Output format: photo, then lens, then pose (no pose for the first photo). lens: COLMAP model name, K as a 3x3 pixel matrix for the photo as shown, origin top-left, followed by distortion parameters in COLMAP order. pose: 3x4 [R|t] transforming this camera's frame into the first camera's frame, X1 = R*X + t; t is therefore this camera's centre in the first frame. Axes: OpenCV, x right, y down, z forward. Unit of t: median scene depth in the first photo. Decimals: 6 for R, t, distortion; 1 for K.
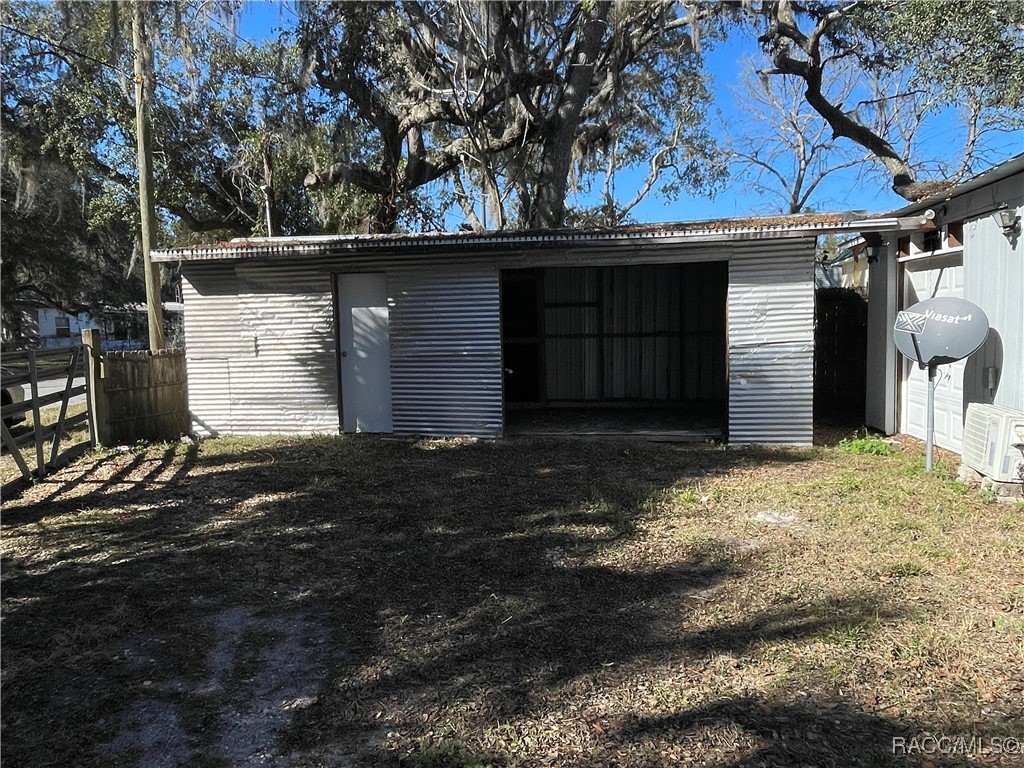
lens RADIAL K [[725.9, 0, 512.0], [0, 725.9, 384.0], [0, 0, 1]] dist [0.000426, -0.001433]
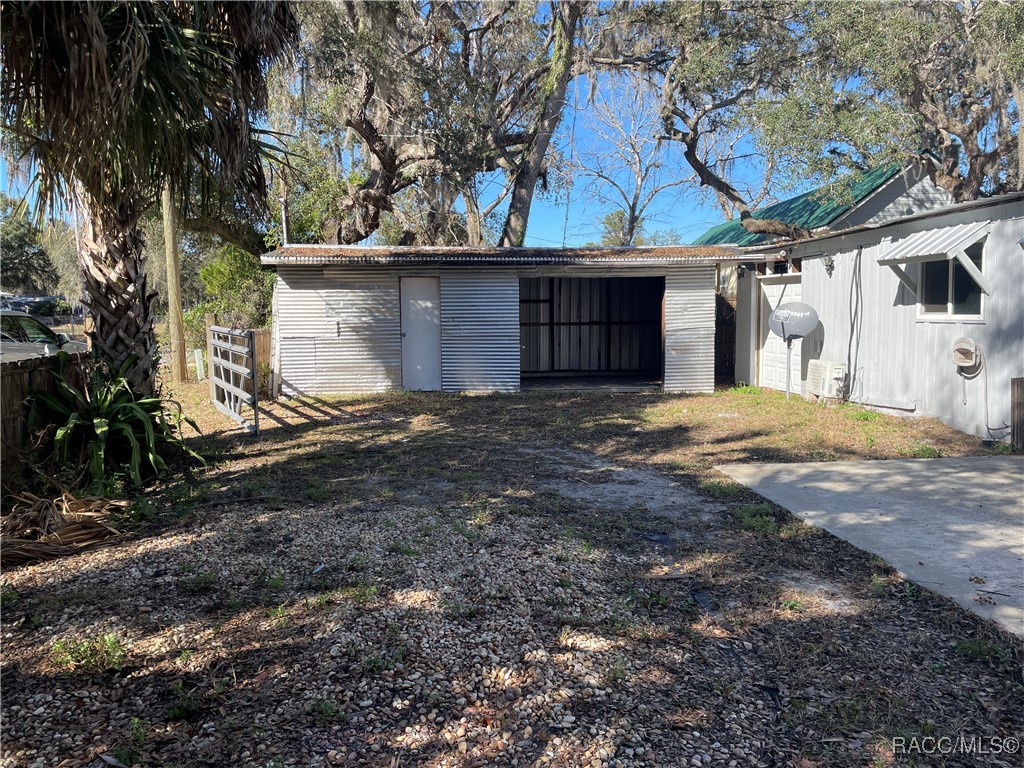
lens RADIAL K [[756.5, 0, 513.9], [0, 756.5, 384.2], [0, 0, 1]] dist [0.104943, -0.132144]
pose [[0.965019, -0.011051, 0.261947, -0.412438], [0.009218, 0.999924, 0.008224, 0.043777], [-0.262018, -0.005522, 0.965047, -0.467112]]
